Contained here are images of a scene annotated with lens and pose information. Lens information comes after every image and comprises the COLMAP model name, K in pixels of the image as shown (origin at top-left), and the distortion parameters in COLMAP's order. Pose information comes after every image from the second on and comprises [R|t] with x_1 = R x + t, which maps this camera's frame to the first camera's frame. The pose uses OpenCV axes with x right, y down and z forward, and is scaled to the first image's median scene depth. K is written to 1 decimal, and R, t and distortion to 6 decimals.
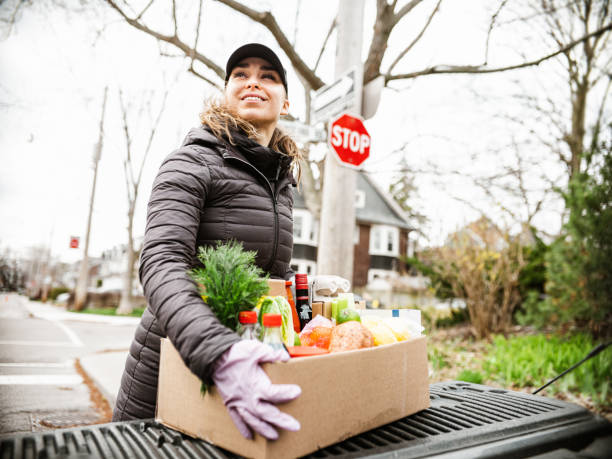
lens RADIAL K [[487.8, 0, 303.9], [0, 487.8, 226.8], [0, 0, 1]] dist [-0.050194, 0.071503]
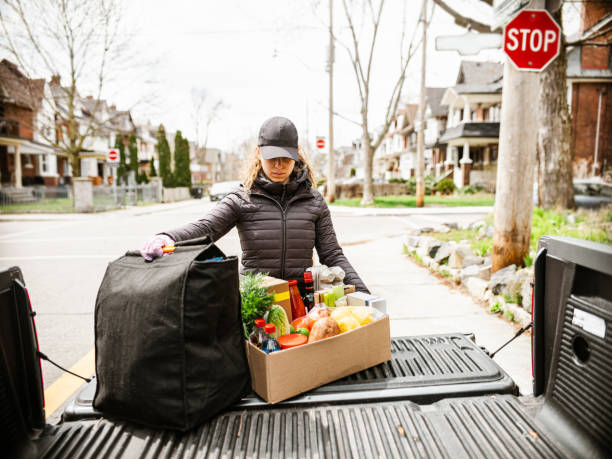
lens RADIAL K [[487.8, 0, 304.7], [0, 487.8, 229.7], [0, 0, 1]] dist [-0.050194, 0.071503]
pose [[0.871260, -0.007271, -0.490768, 0.162174], [0.130954, 0.967089, 0.218153, -0.081770], [0.473030, -0.254336, 0.843538, -0.074854]]
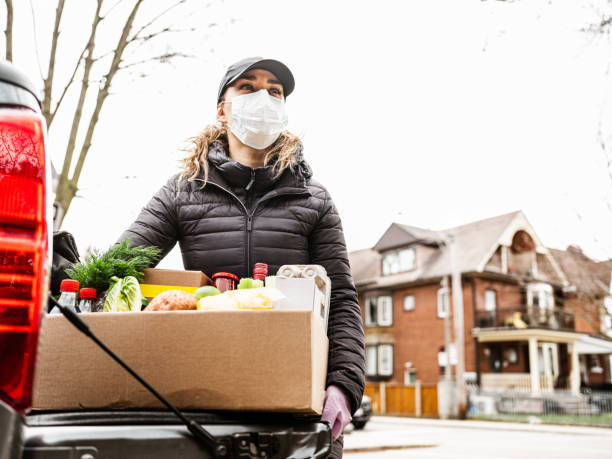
lens RADIAL K [[643.8, 0, 305.0], [0, 643.8, 227.5], [0, 0, 1]] dist [0.006781, 0.000000]
pose [[0.073520, -0.307536, -0.948692, 0.293272], [0.147762, 0.944126, -0.294604, 0.096994], [0.986287, -0.118521, 0.114855, 0.209171]]
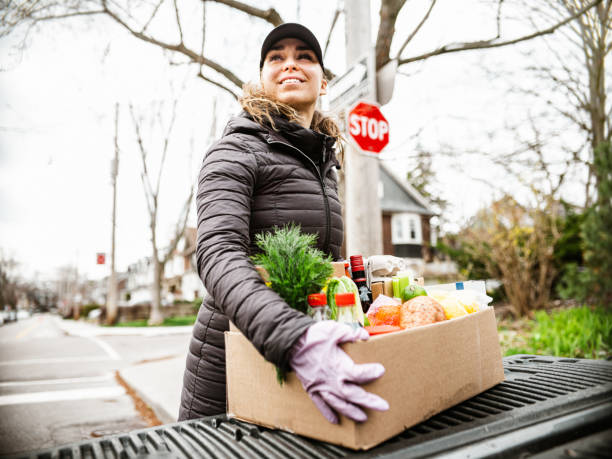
lens RADIAL K [[487.8, 0, 303.1], [0, 487.8, 226.8], [0, 0, 1]] dist [-0.050194, 0.071503]
pose [[0.994864, -0.092582, -0.040911, -0.014032], [0.092814, 0.995676, 0.003797, 0.005506], [0.040383, -0.007575, 0.999156, 0.005280]]
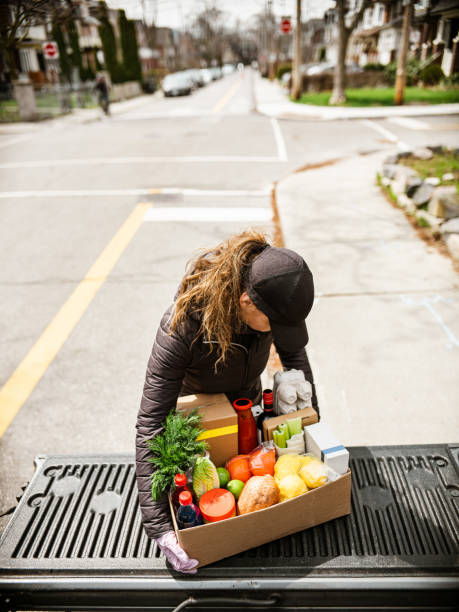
lens RADIAL K [[487.8, 0, 230.4], [0, 487.8, 306.5], [0, 0, 1]] dist [-0.050194, 0.071503]
pose [[0.833342, 0.176967, -0.523663, 0.112878], [0.168029, 0.821433, 0.544991, -0.169449], [0.526599, -0.542154, 0.654799, 0.053676]]
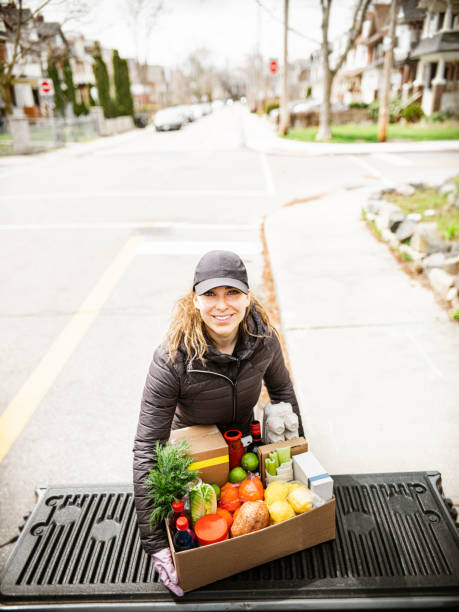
lens RADIAL K [[487.8, 0, 230.5], [0, 487.8, 304.6], [0, 0, 1]] dist [-0.050194, 0.071503]
pose [[0.844752, 0.143820, -0.515470, 0.123292], [0.156888, 0.854337, 0.495474, -0.188411], [0.511644, -0.499424, 0.699139, 0.038562]]
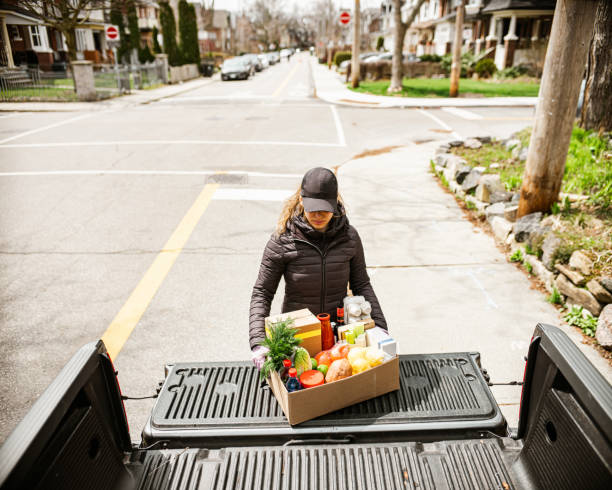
lens RADIAL K [[520.6, 0, 307.5], [0, 520.6, 247.3], [0, 0, 1]] dist [-0.038632, 0.044951]
pose [[0.855645, 0.140669, -0.498081, 0.176078], [0.131038, 0.872122, 0.471415, -0.224948], [0.500701, -0.468631, 0.727794, -0.083812]]
